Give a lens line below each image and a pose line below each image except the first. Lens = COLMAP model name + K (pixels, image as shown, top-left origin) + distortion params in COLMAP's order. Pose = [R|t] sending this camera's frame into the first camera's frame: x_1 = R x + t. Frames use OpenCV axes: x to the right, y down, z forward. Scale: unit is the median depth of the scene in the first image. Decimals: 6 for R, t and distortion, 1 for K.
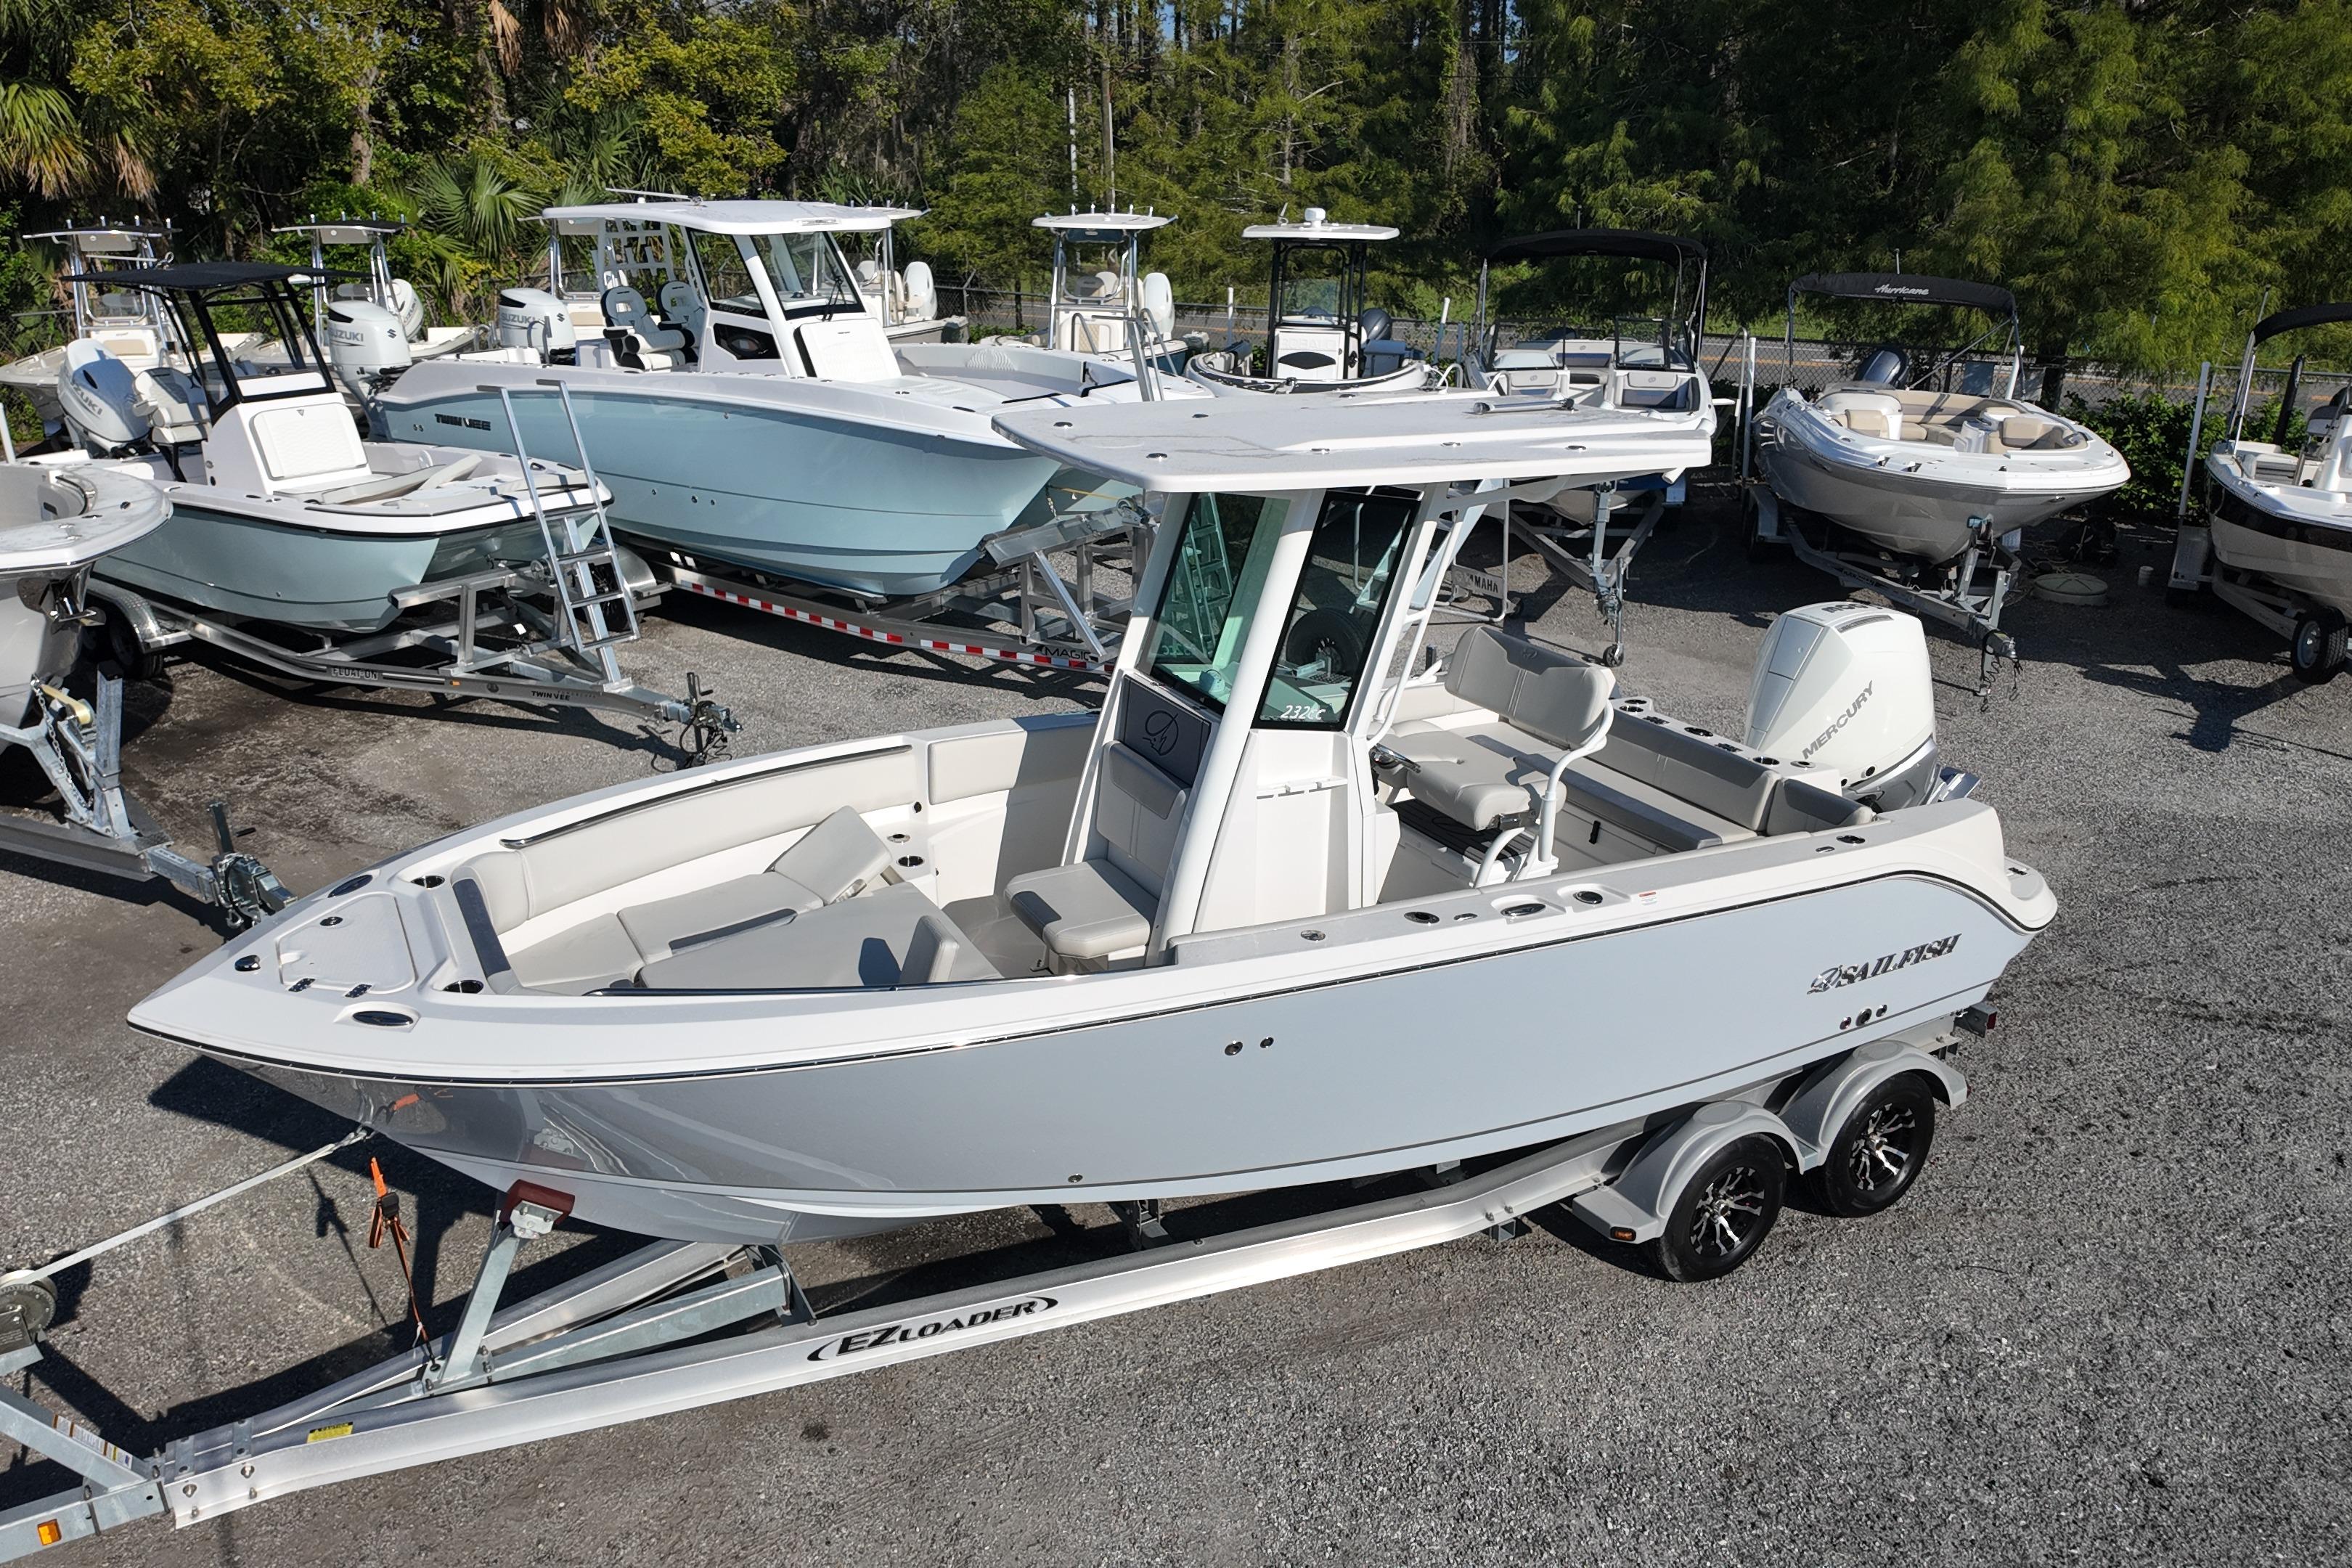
lens RADIAL K [[1636.2, 0, 1179.7], [0, 1636.2, 788.4], [0, 0, 1]] dist [0.042089, -0.046321]
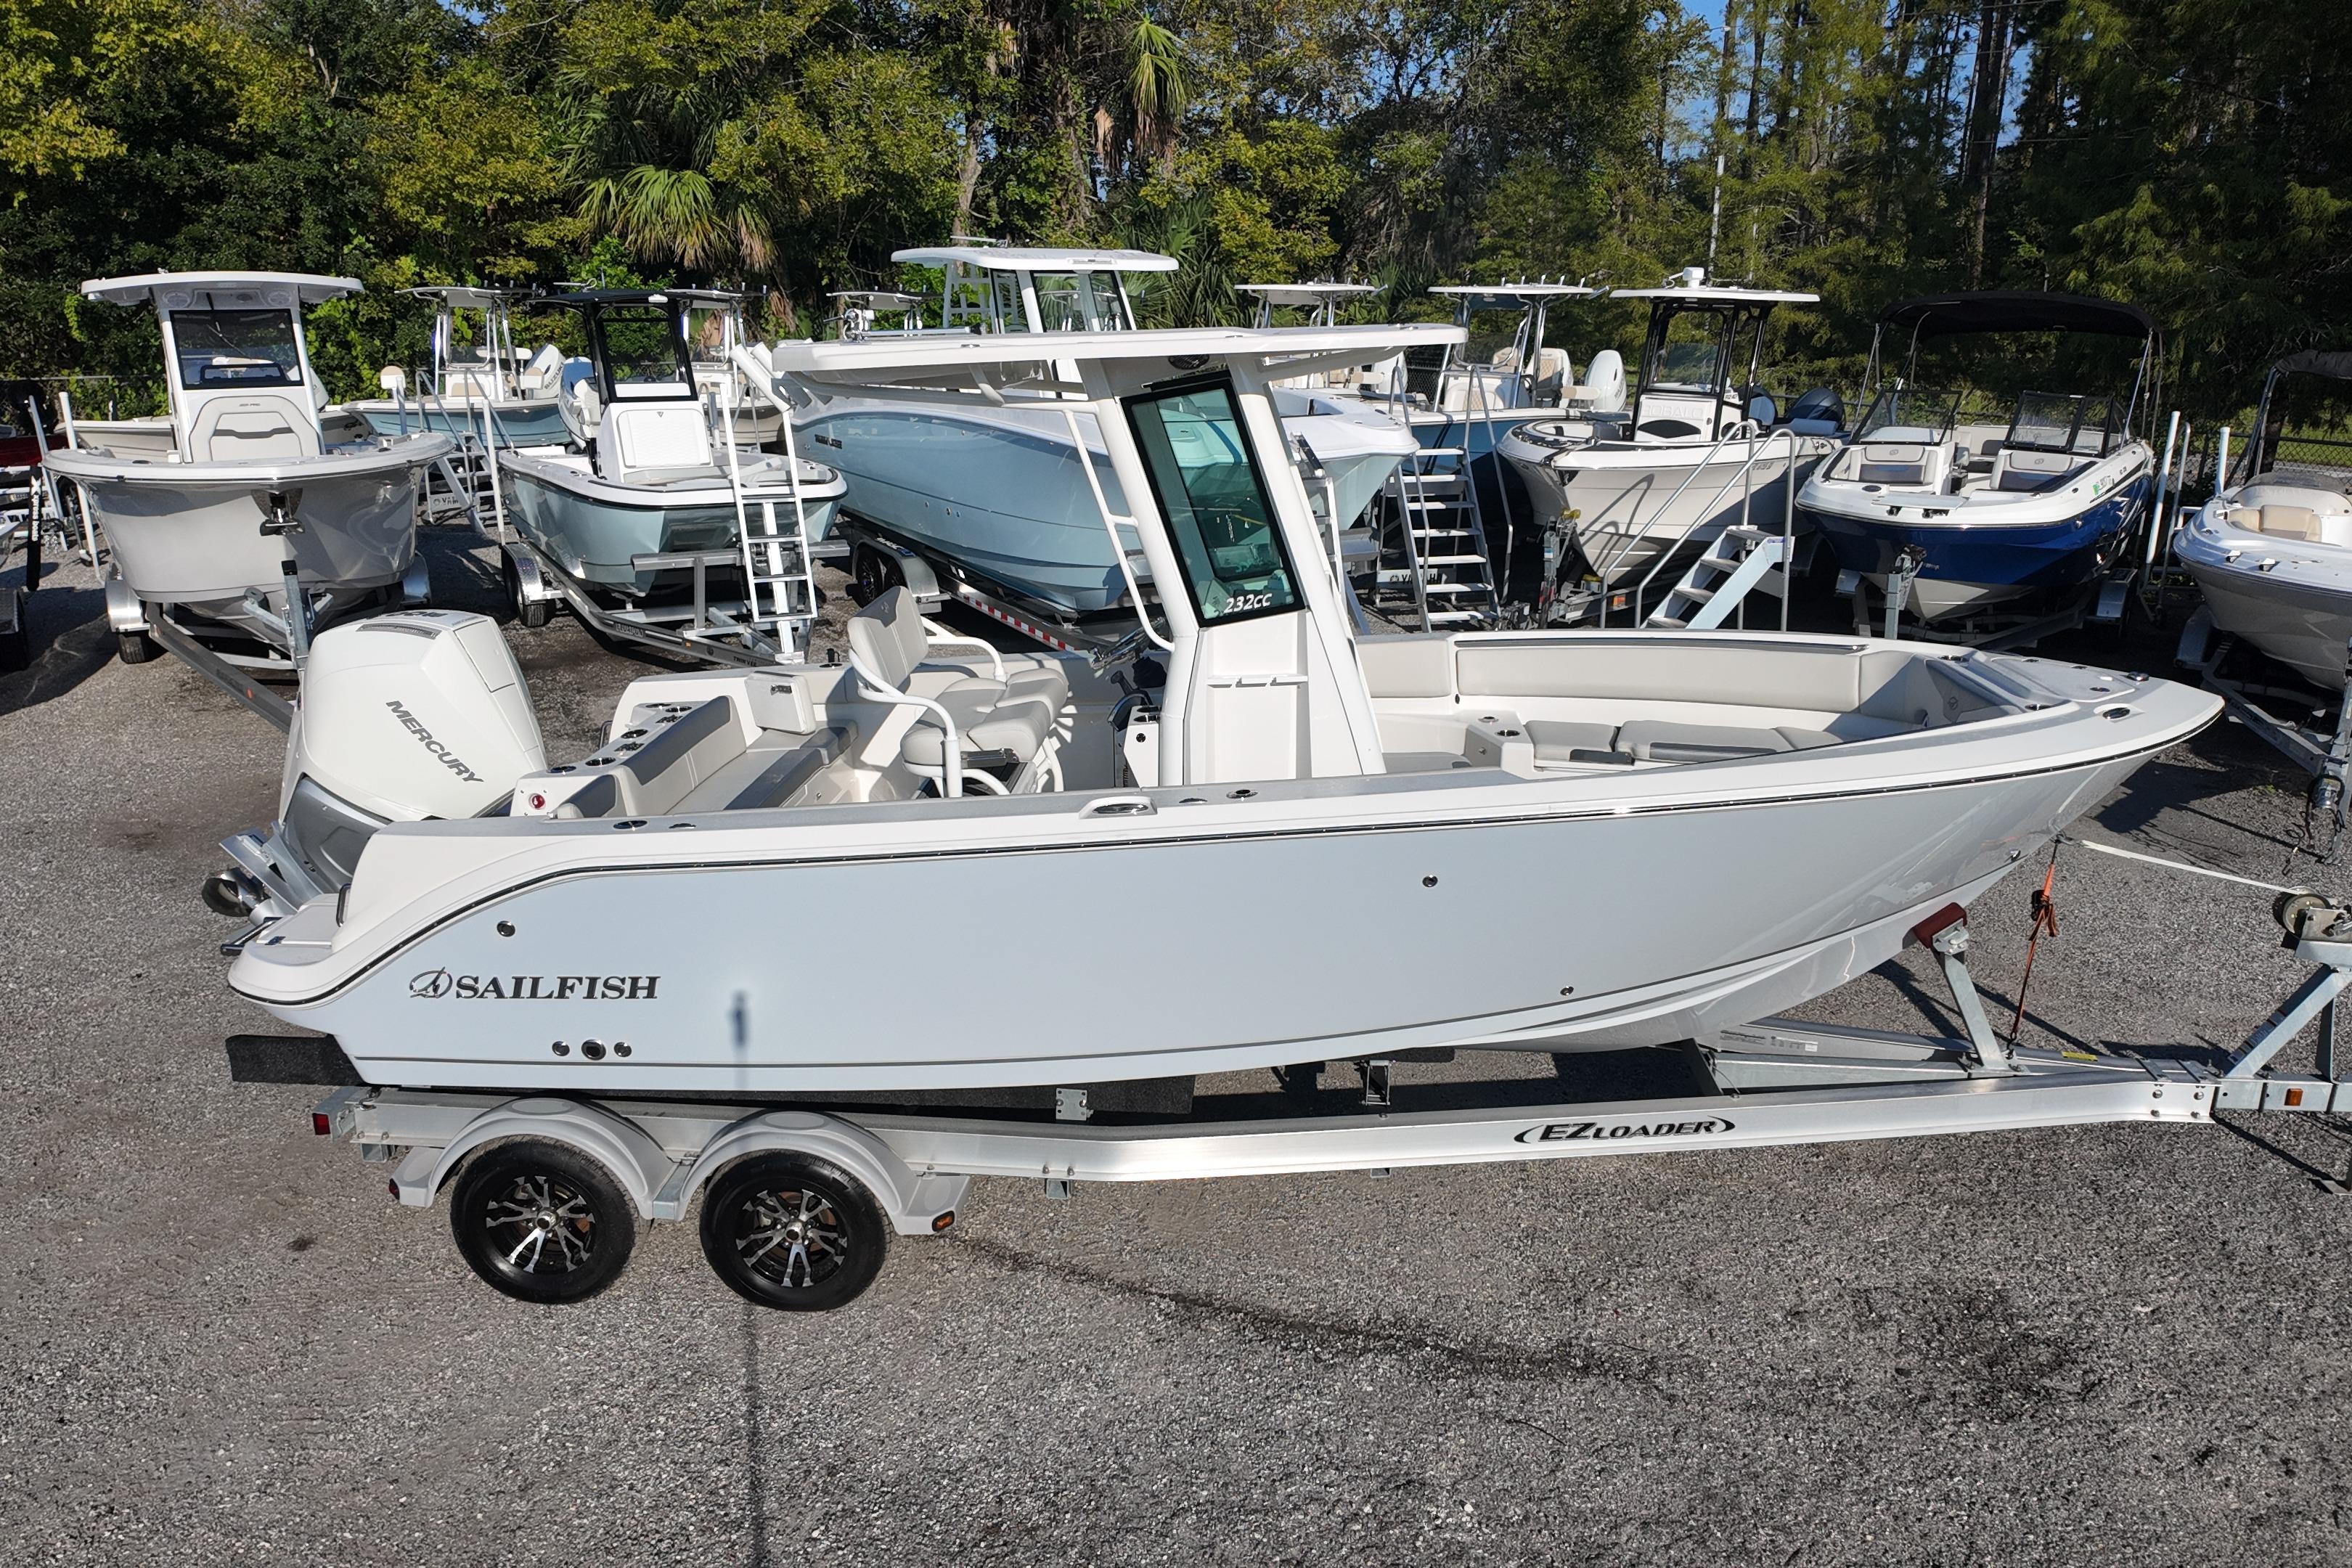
lens RADIAL K [[1636.2, 0, 1179.6], [0, 1636.2, 782.3], [0, 0, 1]] dist [0.042089, -0.046321]
pose [[0.911851, 0.128059, -0.390036, 0.297236], [-0.155873, 0.986952, -0.040367, 0.021146], [0.379777, 0.097605, 0.919915, 0.087639]]
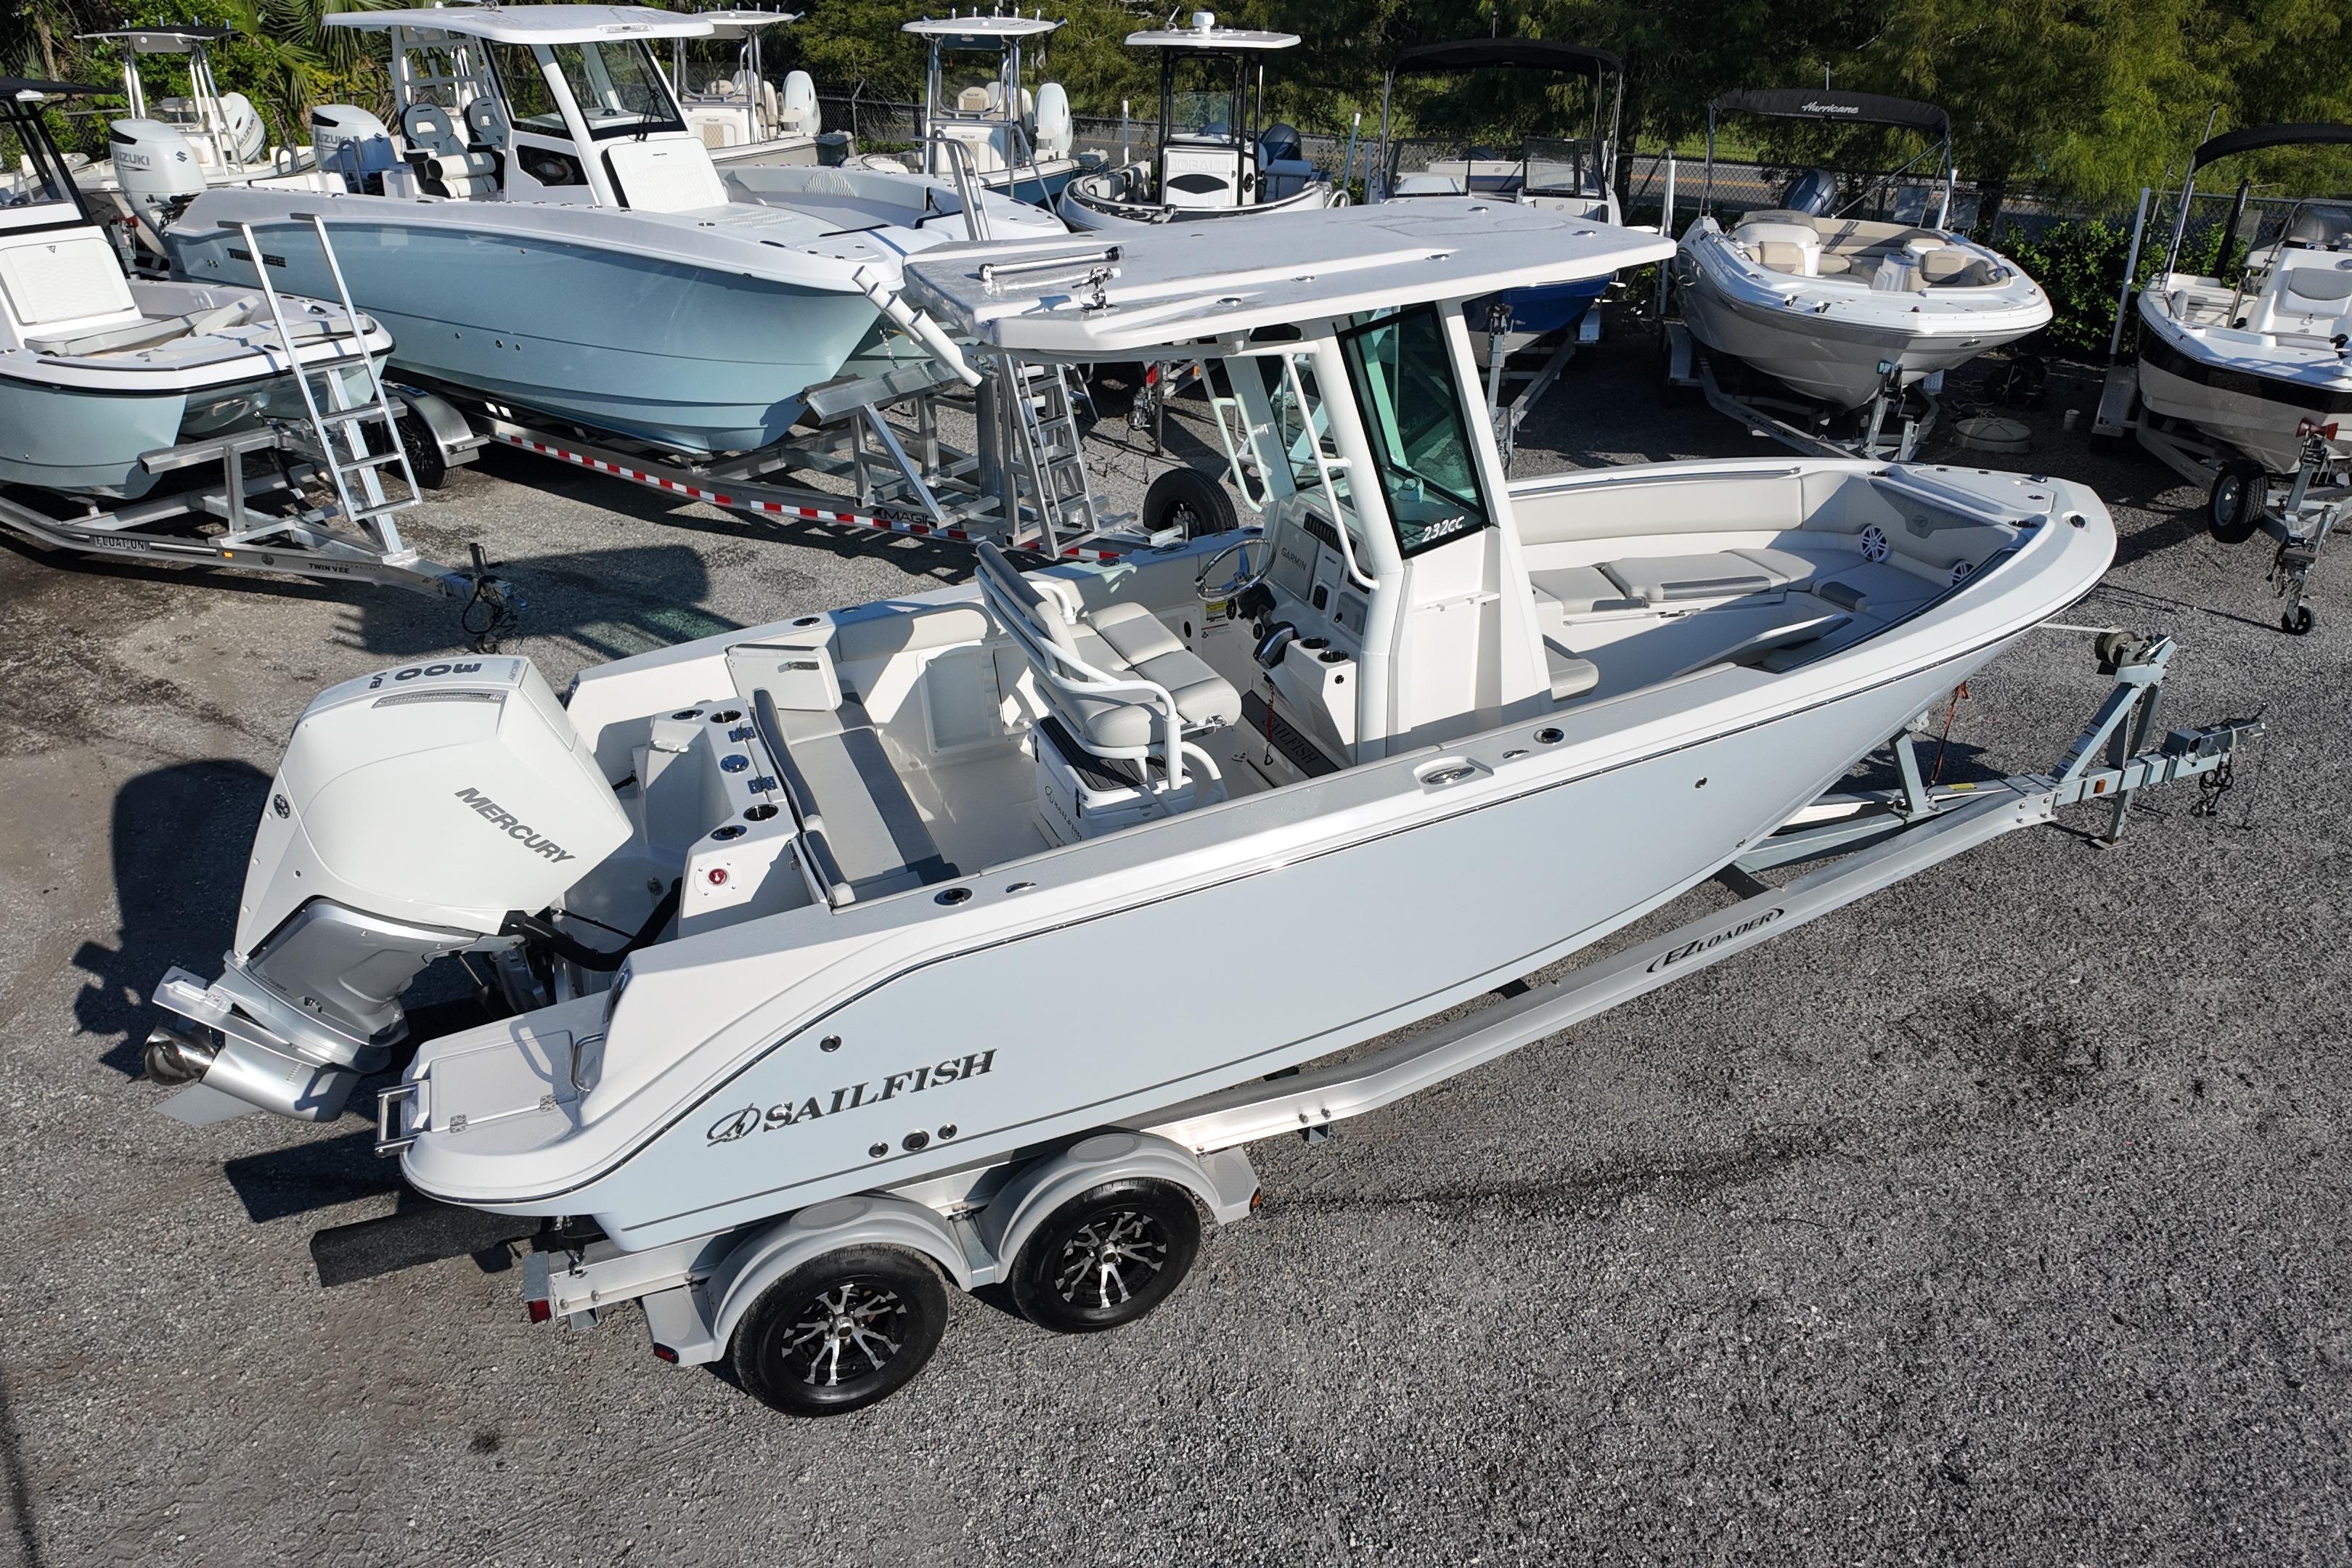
lens RADIAL K [[1636.2, 0, 1178.7], [0, 1636.2, 781.8], [0, 0, 1]] dist [0.042089, -0.046321]
pose [[0.999689, -0.008378, 0.023487, 0.059777], [0.006038, 0.995169, 0.097991, -0.022466], [-0.024194, -0.097818, 0.994910, 0.058945]]
